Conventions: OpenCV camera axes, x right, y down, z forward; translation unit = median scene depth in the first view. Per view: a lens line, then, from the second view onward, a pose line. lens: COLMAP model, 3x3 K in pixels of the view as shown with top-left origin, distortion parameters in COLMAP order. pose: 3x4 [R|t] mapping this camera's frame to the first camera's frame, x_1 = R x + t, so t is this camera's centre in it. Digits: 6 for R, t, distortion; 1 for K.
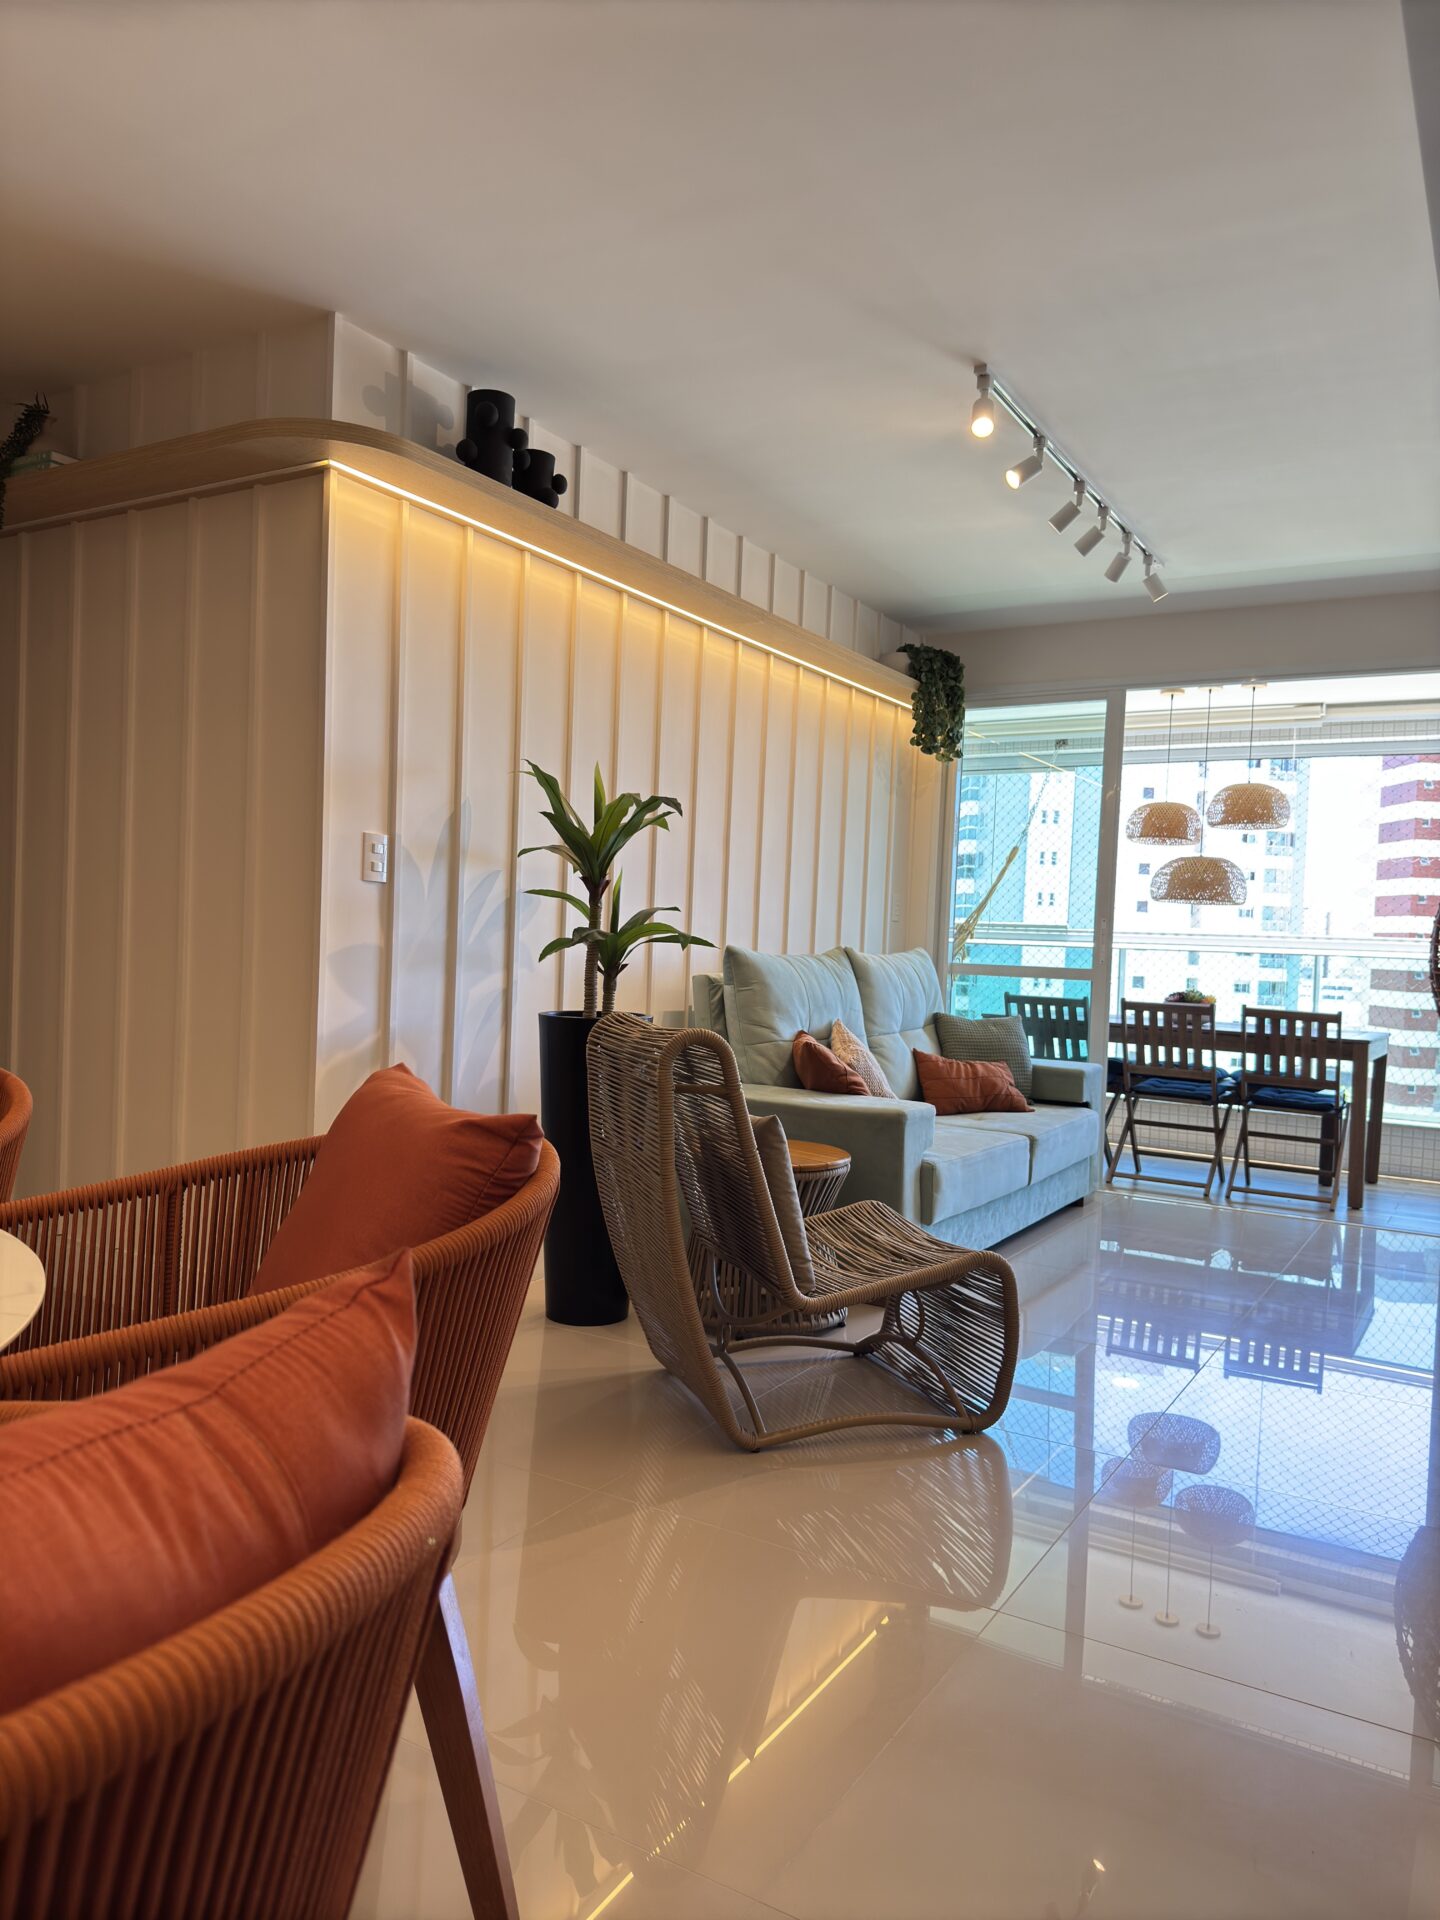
lens RADIAL K [[1374.3, 0, 693.8], [0, 1374.3, 967.3], [0, 0, 1]] dist [0.123371, -0.217748]
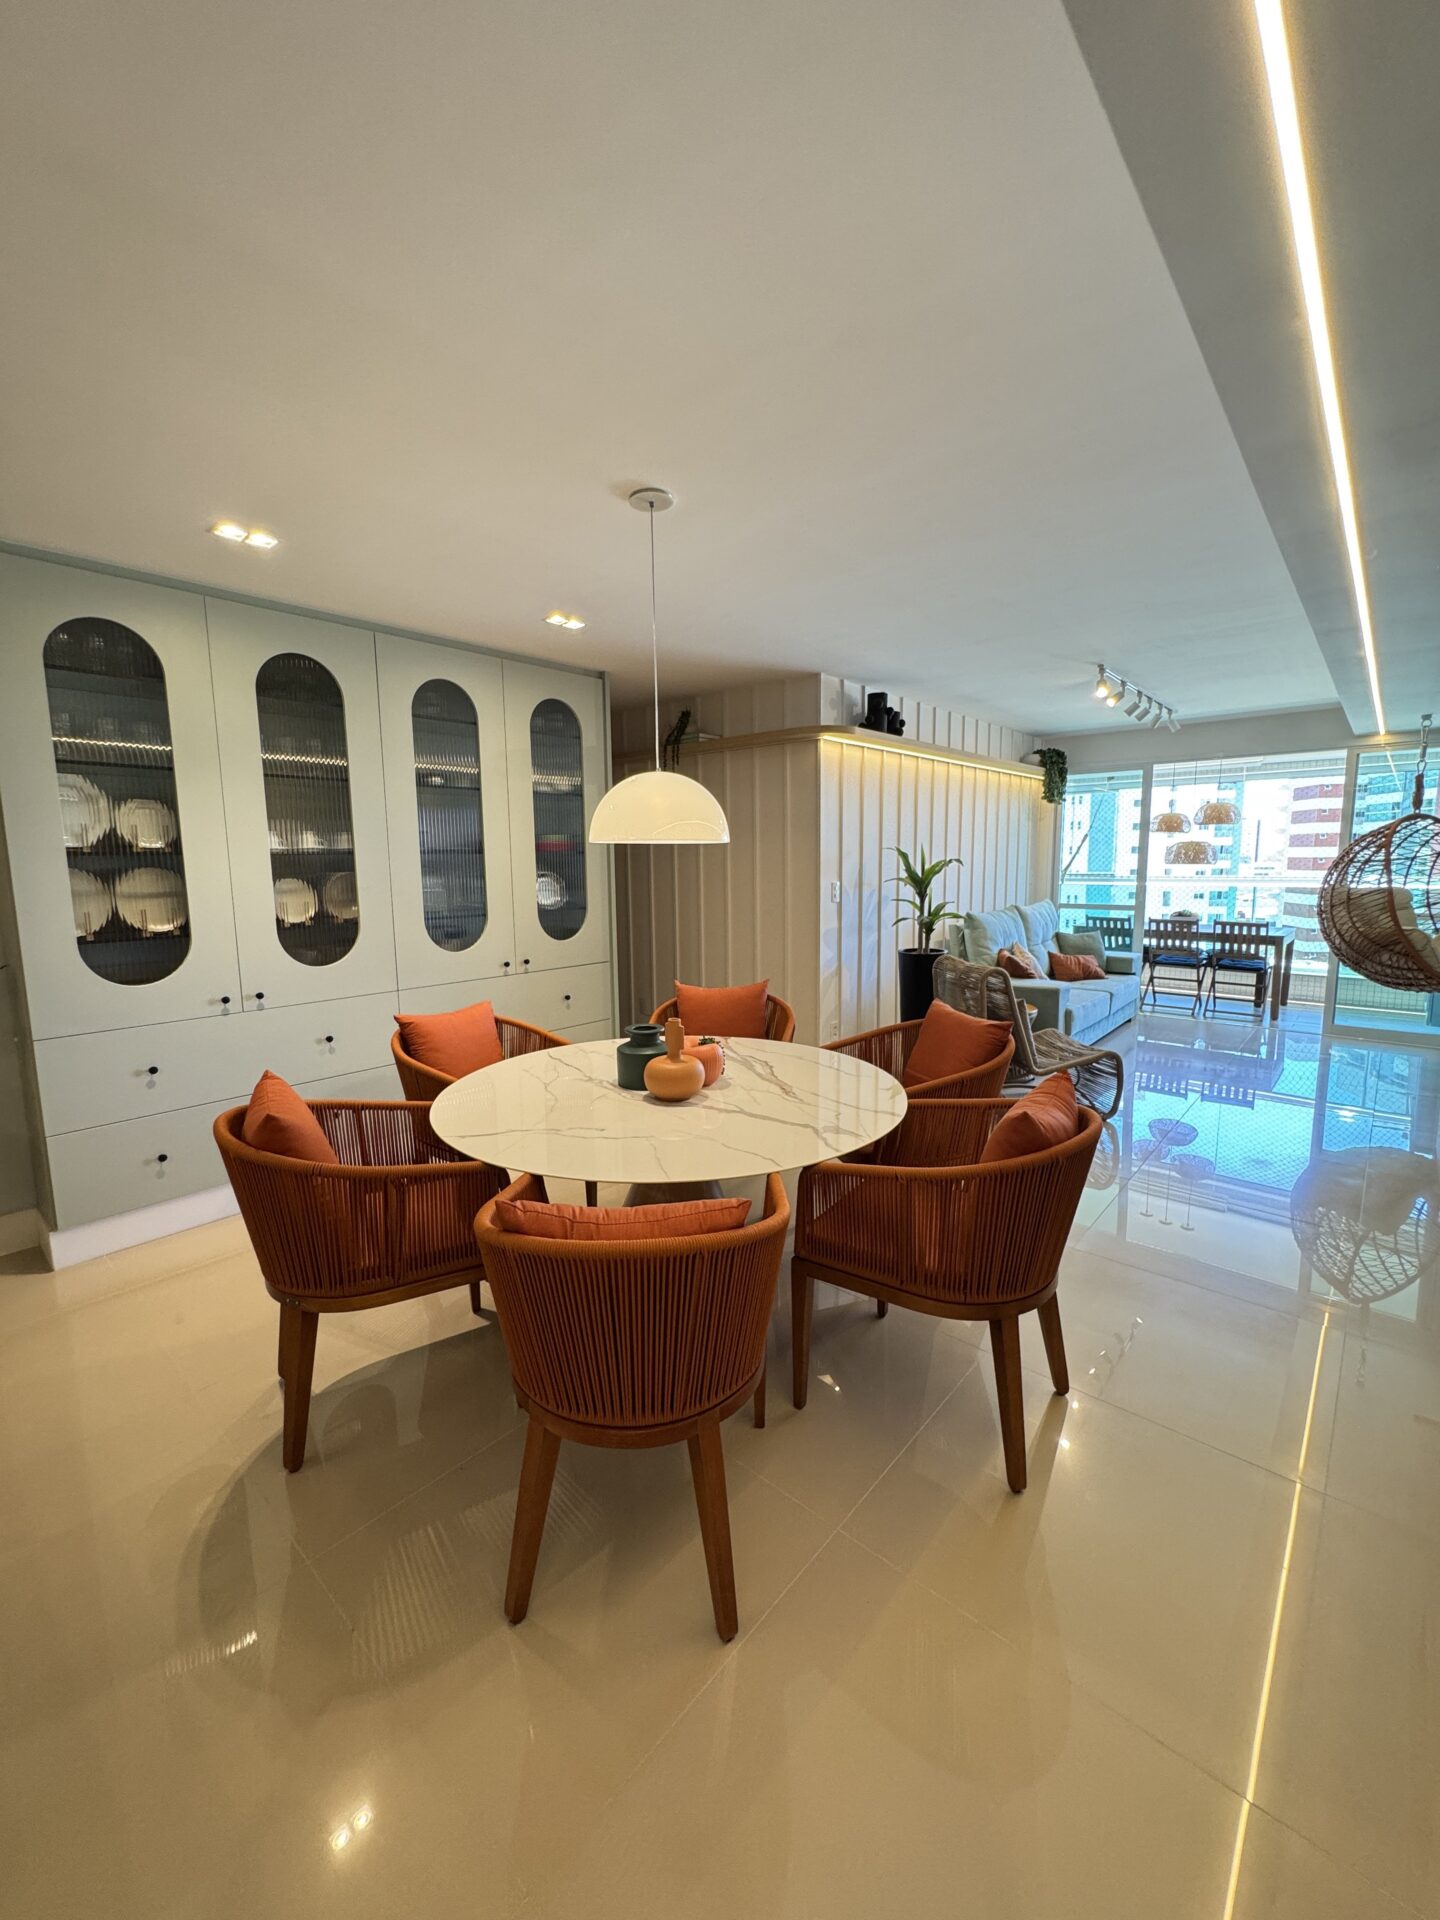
lens RADIAL K [[770.3, 0, 722.7], [0, 770.3, 960.1], [0, 0, 1]] dist [-0.000377, 0.000140]
pose [[0.983286, -0.027896, -0.179916, -0.108799], [0.046139, 0.994114, 0.098023, -0.060327], [0.176123, -0.104686, 0.978786, -0.223012]]
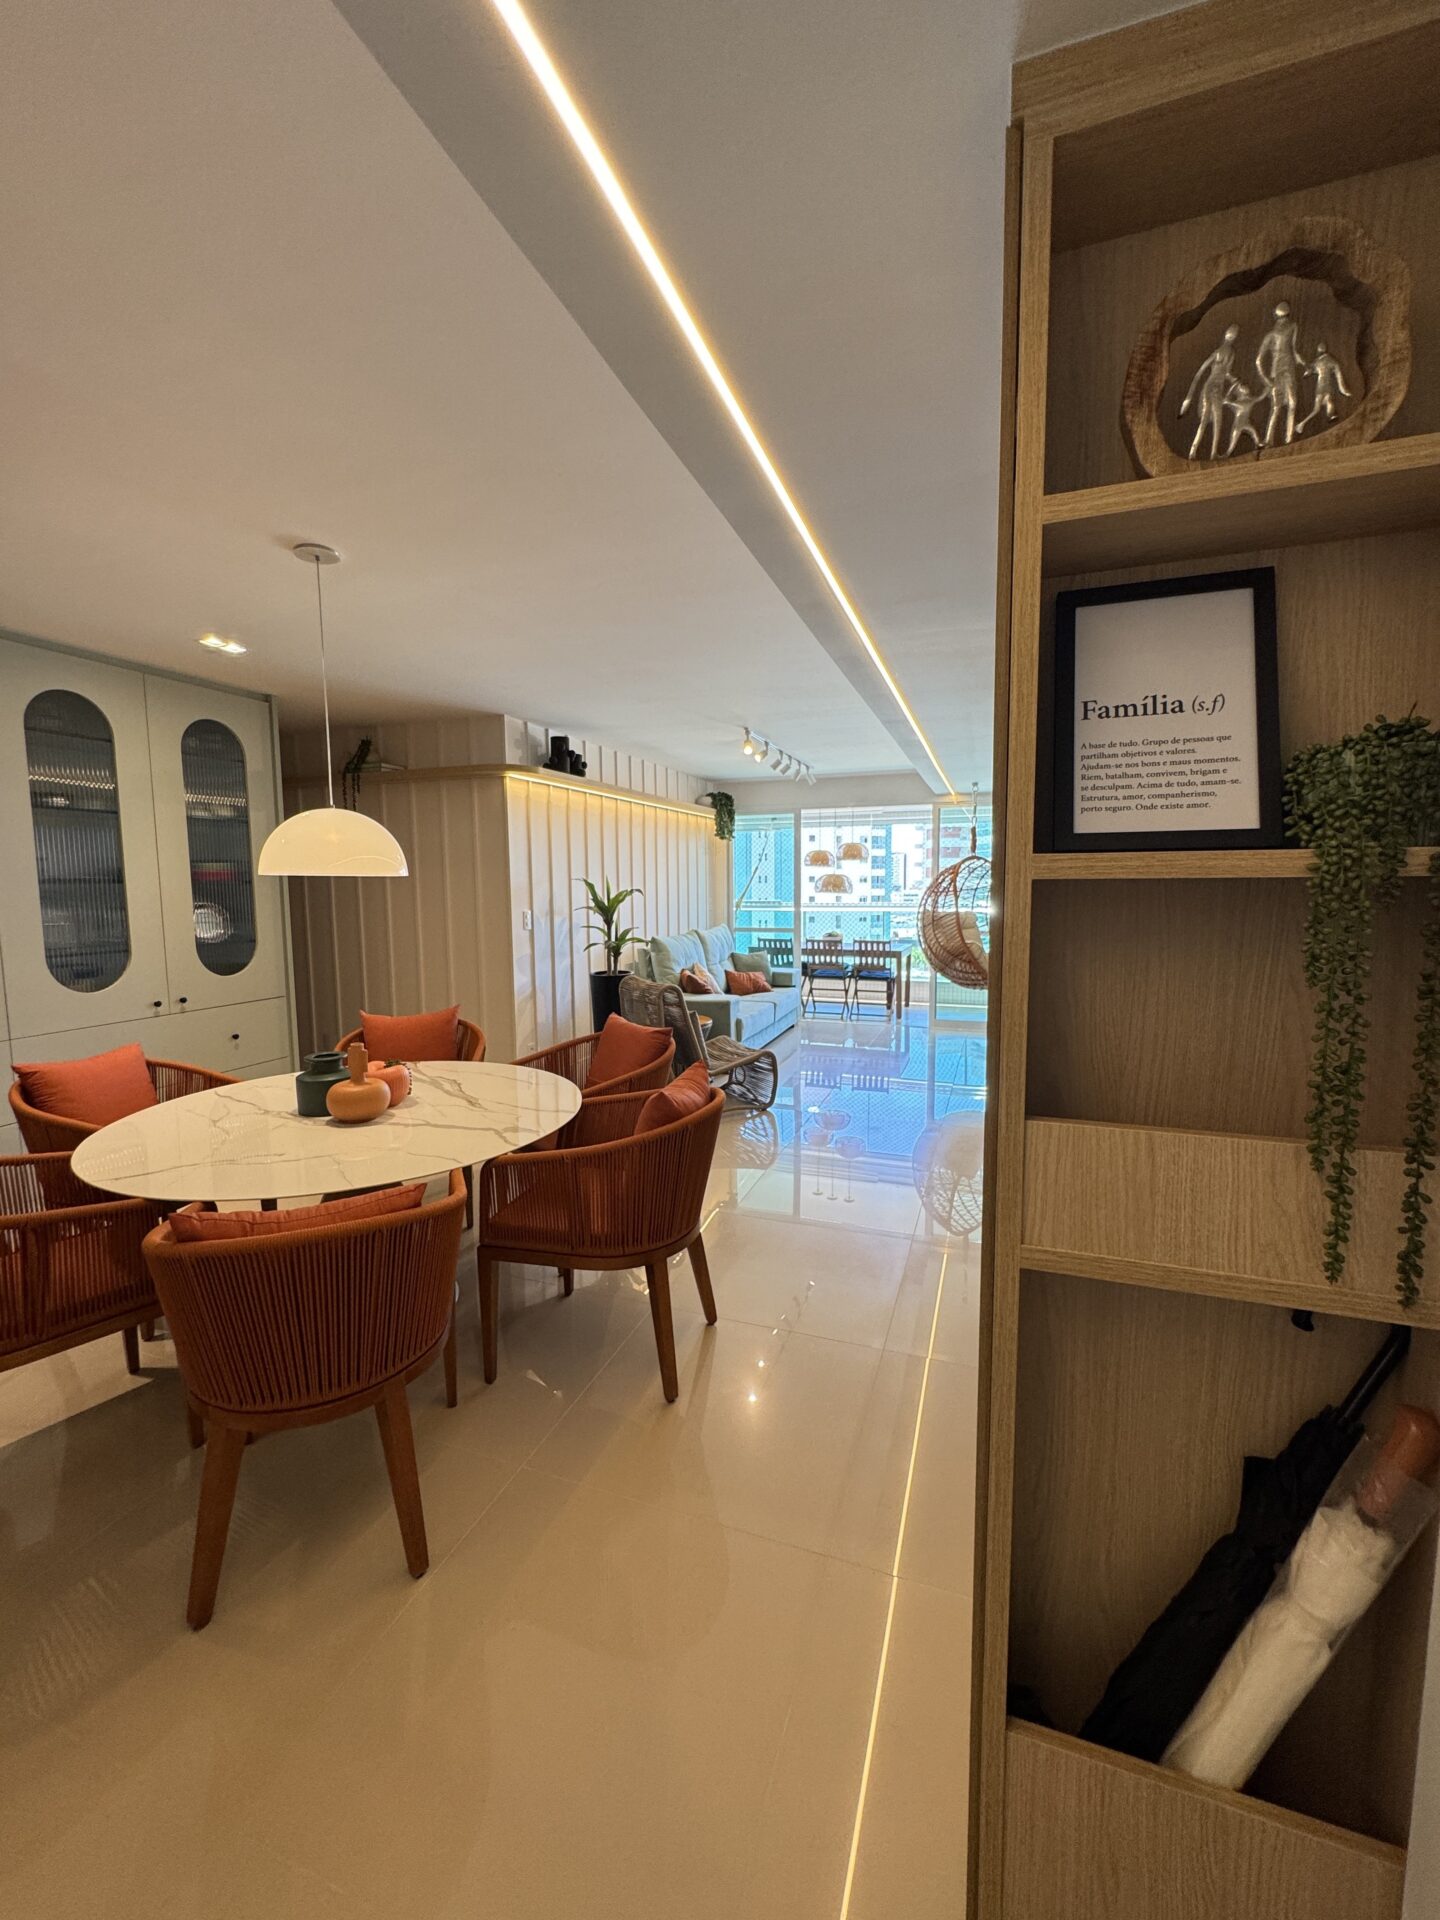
lens RADIAL K [[770.3, 0, 722.7], [0, 770.3, 960.1], [0, 0, 1]] dist [-0.000377, 0.000140]
pose [[0.979677, -0.066451, 0.189254, -0.088244], [0.051786, 0.995334, 0.081410, -0.060900], [-0.193781, -0.069955, 0.978548, -0.282676]]
